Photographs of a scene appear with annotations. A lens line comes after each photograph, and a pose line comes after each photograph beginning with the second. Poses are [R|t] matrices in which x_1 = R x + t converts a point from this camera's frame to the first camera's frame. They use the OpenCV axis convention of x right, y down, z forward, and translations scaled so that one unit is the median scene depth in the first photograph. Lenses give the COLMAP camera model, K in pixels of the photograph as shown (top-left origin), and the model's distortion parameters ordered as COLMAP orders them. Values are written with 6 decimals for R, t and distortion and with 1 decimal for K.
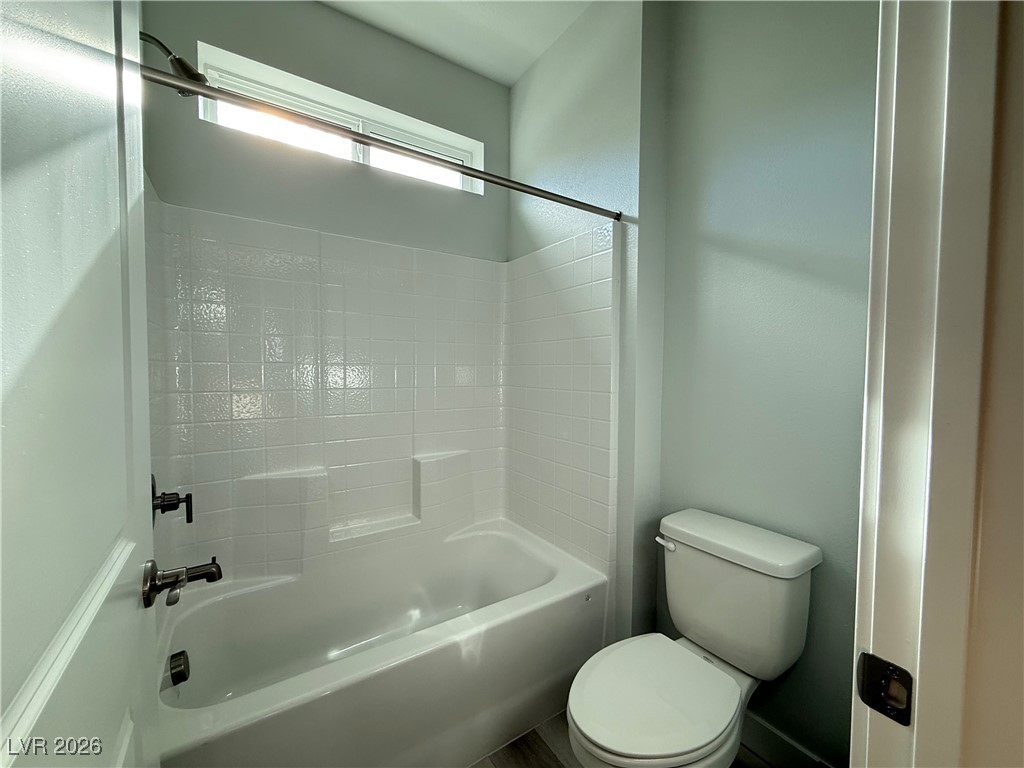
lens RADIAL K [[406.4, 0, 513.1], [0, 406.4, 383.9], [0, 0, 1]] dist [-0.000174, 0.000187]
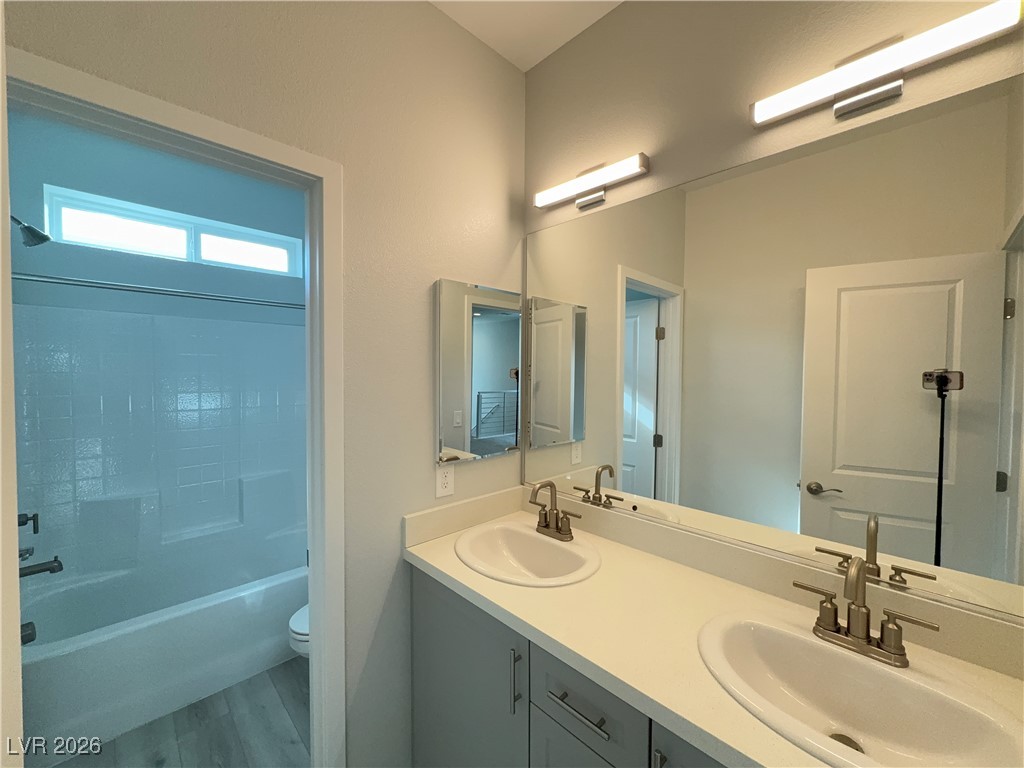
lens RADIAL K [[406.4, 0, 520.4], [0, 406.4, 386.7], [0, 0, 1]] dist [-0.000174, 0.000187]
pose [[0.977183, 0.001107, 0.212396, 0.582481], [-0.001754, 0.999994, 0.002859, -0.190406], [-0.212392, -0.003166, 0.977180, -0.779892]]
